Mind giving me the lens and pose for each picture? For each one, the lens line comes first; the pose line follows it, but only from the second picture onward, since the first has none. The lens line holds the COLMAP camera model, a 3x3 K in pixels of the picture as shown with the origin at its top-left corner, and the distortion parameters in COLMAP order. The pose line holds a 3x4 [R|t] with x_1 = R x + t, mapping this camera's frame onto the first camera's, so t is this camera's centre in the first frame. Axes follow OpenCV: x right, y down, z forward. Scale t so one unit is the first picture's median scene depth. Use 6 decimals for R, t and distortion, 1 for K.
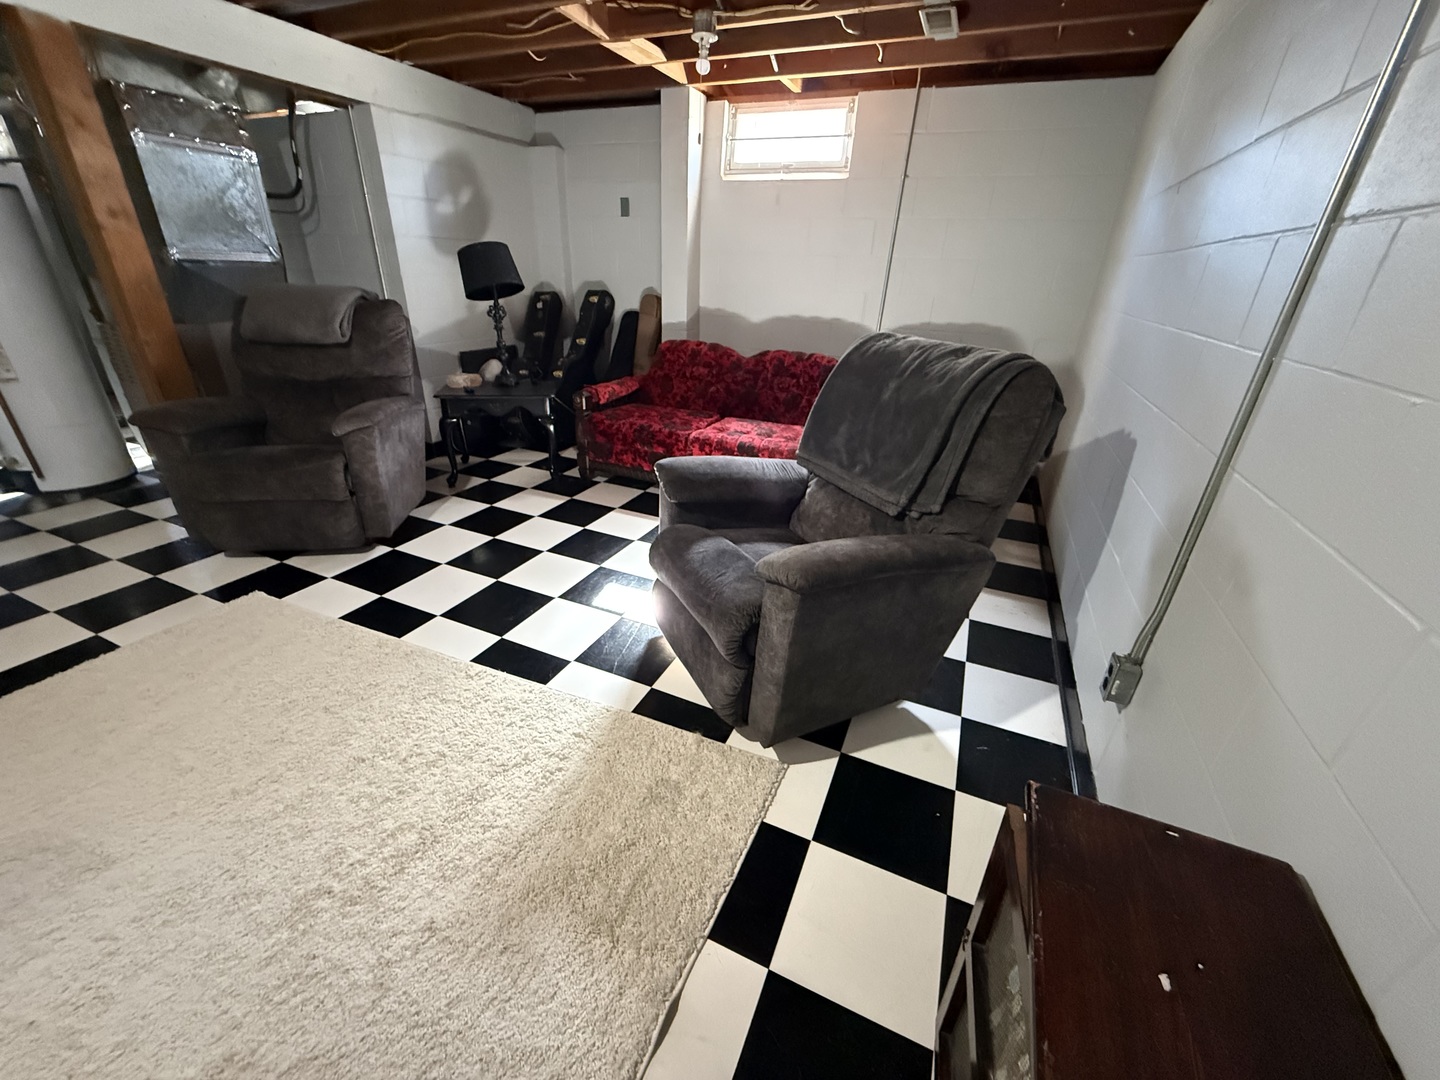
lens RADIAL K [[572.8, 0, 720.0], [0, 572.8, 538.5], [0, 0, 1]] dist [-0.000512, 0.000310]
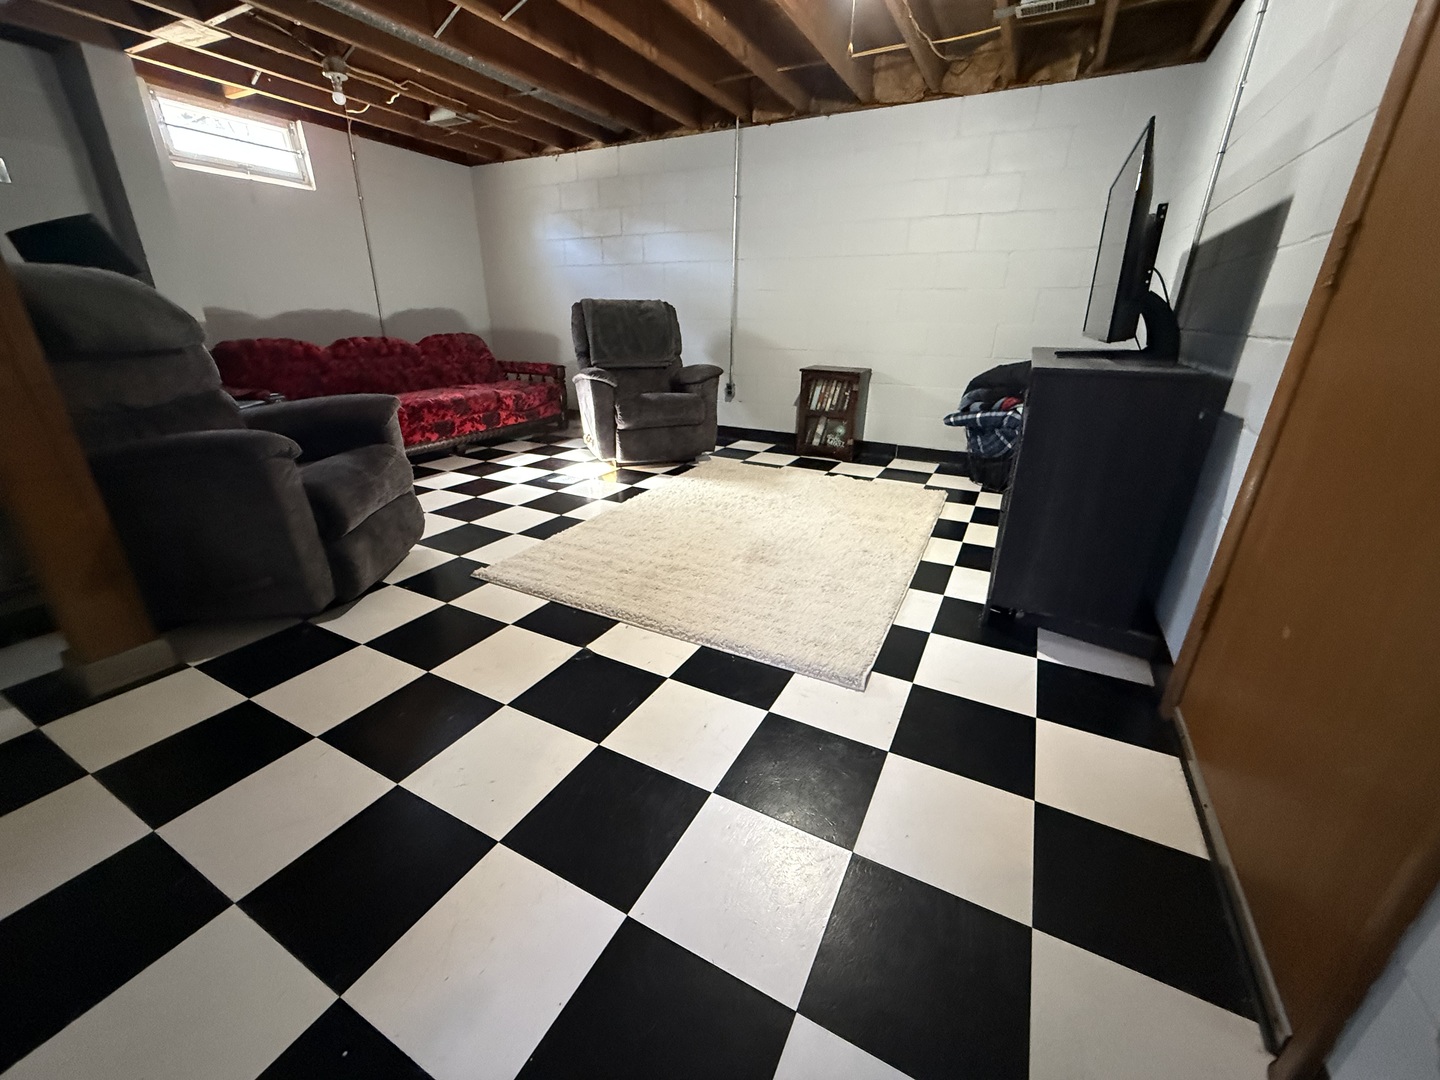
lens RADIAL K [[572.8, 0, 715.9], [0, 572.8, 541.7], [0, 0, 1]] dist [-0.000512, 0.000310]
pose [[0.071116, -0.406156, 0.911032, -1.467889], [0.431183, 0.836118, 0.339100, -0.092965], [-0.899458, 0.368706, 0.234589, 0.335820]]
